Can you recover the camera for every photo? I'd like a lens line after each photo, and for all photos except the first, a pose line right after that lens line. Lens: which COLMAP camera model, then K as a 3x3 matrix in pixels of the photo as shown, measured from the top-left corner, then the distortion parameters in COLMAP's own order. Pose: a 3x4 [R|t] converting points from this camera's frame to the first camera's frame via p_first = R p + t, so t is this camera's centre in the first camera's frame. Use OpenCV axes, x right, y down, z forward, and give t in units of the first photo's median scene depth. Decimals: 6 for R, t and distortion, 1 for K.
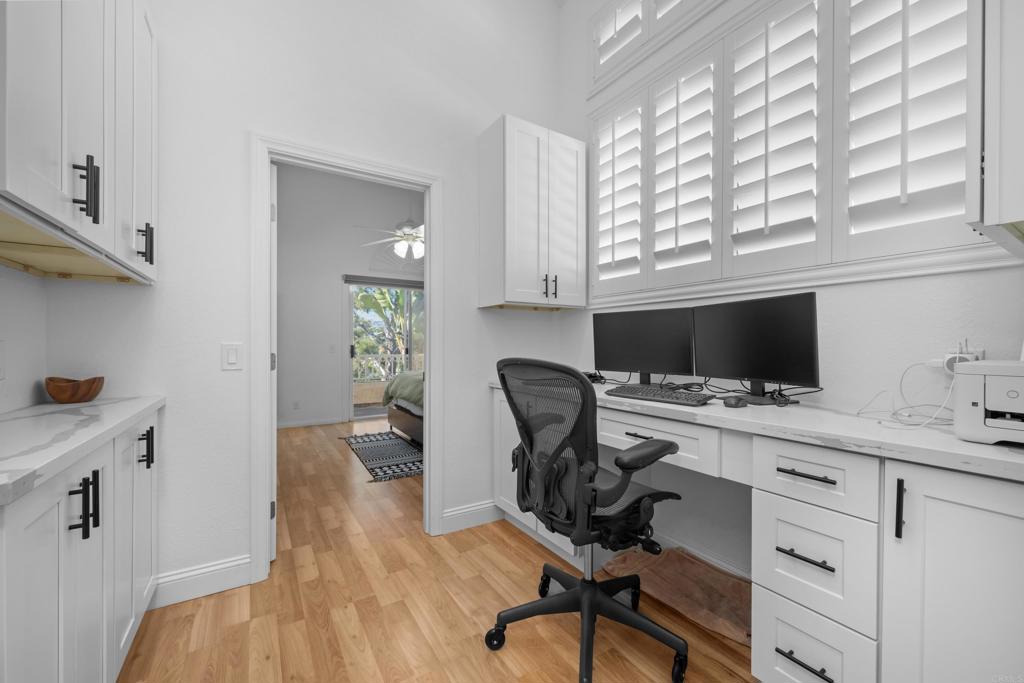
lens RADIAL K [[409.0, 0, 512.9], [0, 409.0, 343.5], [0, 0, 1]] dist [-0.000314, 0.000454]
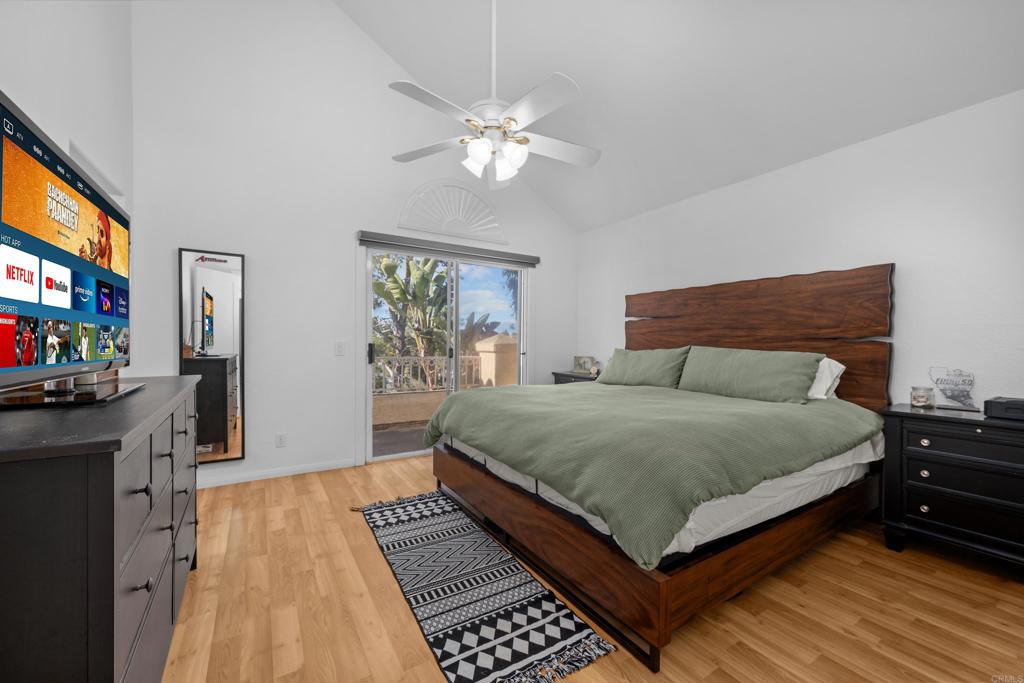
lens RADIAL K [[409.0, 0, 510.5], [0, 409.0, 343.7], [0, 0, 1]] dist [-0.000314, 0.000454]
pose [[0.999901, 0.008850, -0.010979, -0.190749], [-0.008818, 0.999957, 0.003004, 0.000362], [0.011005, -0.002907, 0.999935, 0.414440]]
